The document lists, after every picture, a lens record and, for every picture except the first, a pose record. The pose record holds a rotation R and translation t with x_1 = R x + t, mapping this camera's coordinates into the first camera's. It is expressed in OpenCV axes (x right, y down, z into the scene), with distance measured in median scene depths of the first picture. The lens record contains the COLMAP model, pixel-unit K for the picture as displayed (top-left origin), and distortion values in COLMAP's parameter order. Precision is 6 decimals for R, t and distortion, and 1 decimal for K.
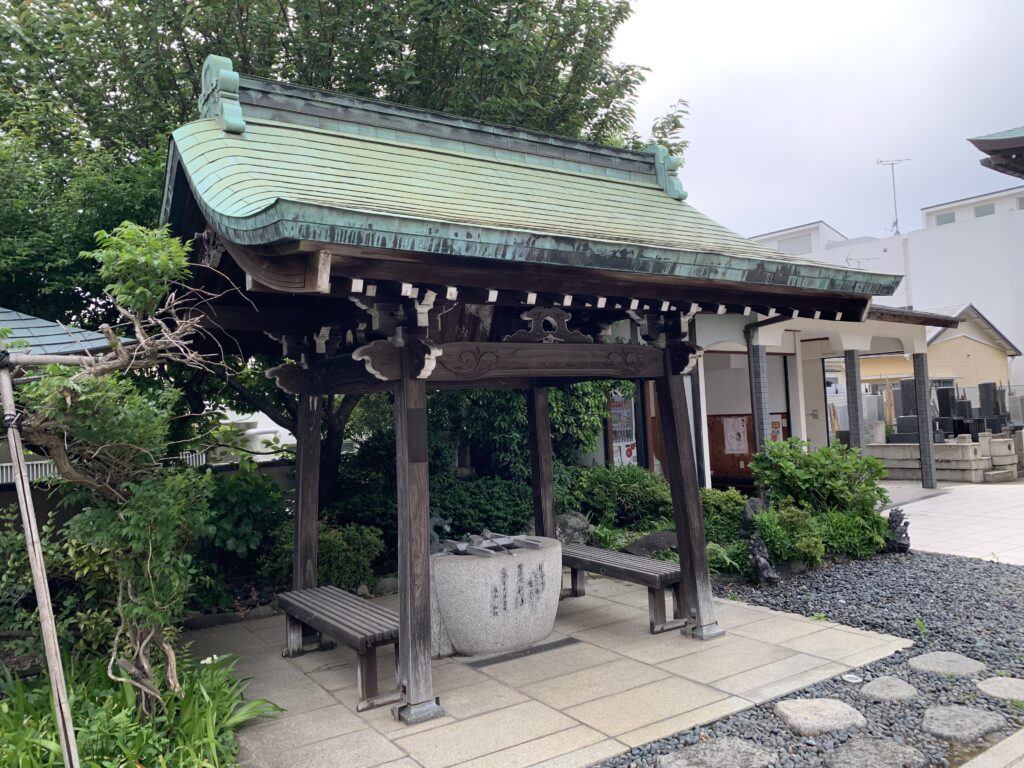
lens RADIAL K [[780.3, 0, 508.5], [0, 780.3, 379.1], [0, 0, 1]] dist [0.010952, -0.005182]
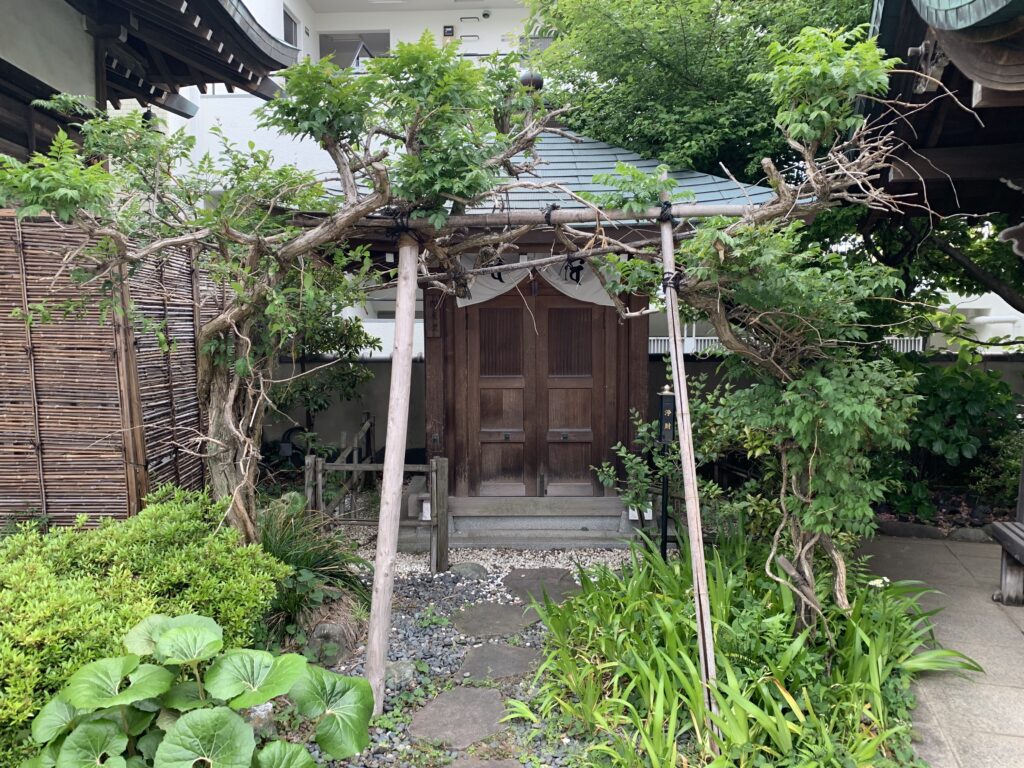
lens RADIAL K [[780.3, 0, 508.5], [0, 780.3, 379.1], [0, 0, 1]] dist [0.010952, -0.005182]
pose [[0.646821, 0.105939, -0.755248, -0.045052], [0.003702, 0.989857, 0.142018, 0.029902], [0.762632, -0.094656, 0.639869, 0.205668]]
